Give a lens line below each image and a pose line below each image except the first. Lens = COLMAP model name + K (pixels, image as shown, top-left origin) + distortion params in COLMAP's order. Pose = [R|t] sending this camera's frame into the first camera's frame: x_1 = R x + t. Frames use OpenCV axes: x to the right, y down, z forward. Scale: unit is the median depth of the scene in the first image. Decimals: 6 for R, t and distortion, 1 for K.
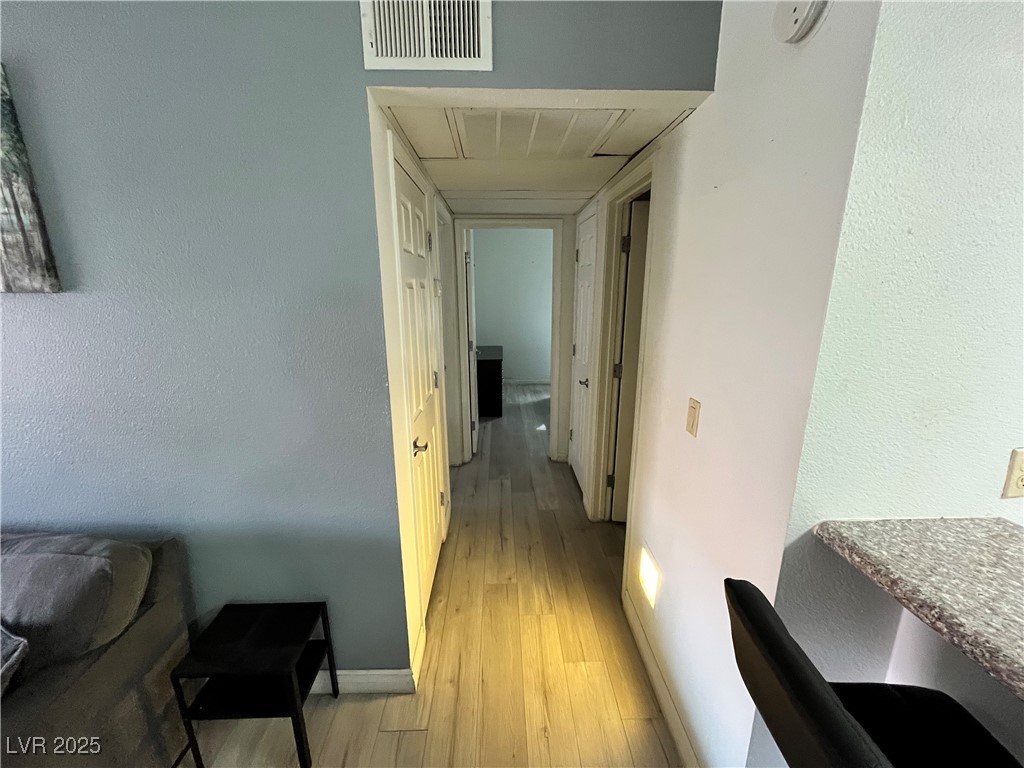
lens RADIAL K [[413.3, 0, 512.0], [0, 413.3, 384.0], [0, 0, 1]] dist [-0.002438, -0.000612]
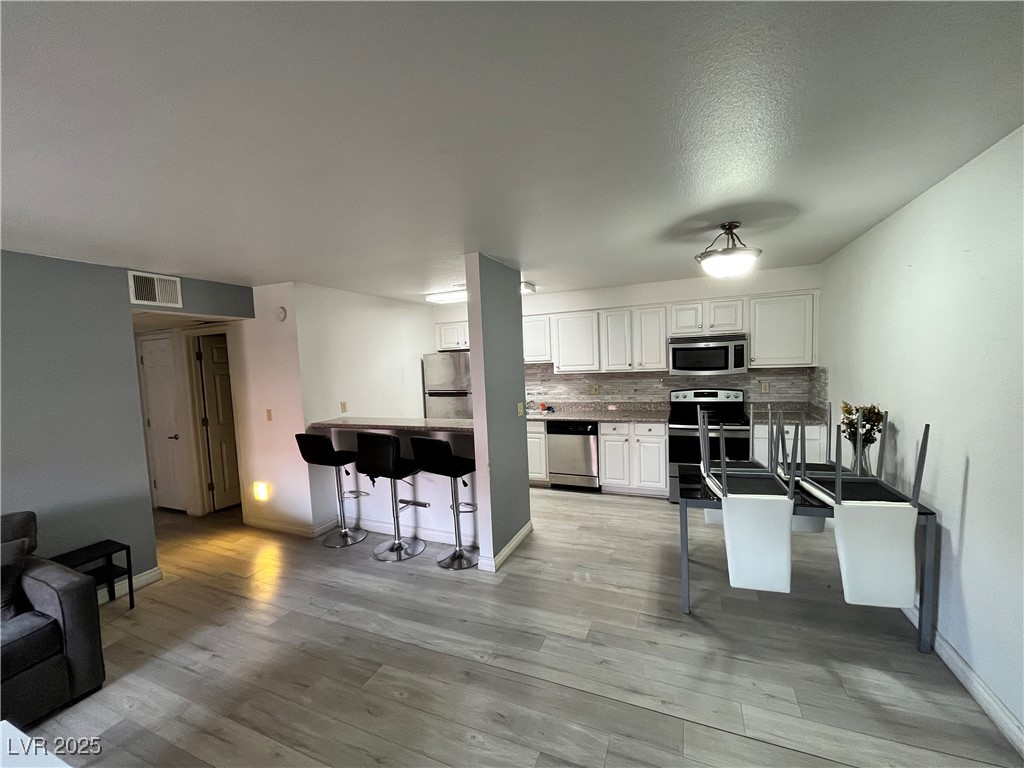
lens RADIAL K [[413.3, 0, 512.0], [0, 413.3, 384.0], [0, 0, 1]] dist [-0.002438, -0.000612]
pose [[0.420845, -0.077089, 0.903851, -1.328441], [0.261544, 0.964382, -0.039527, 0.385751], [-0.868610, 0.253031, 0.426018, -1.641543]]
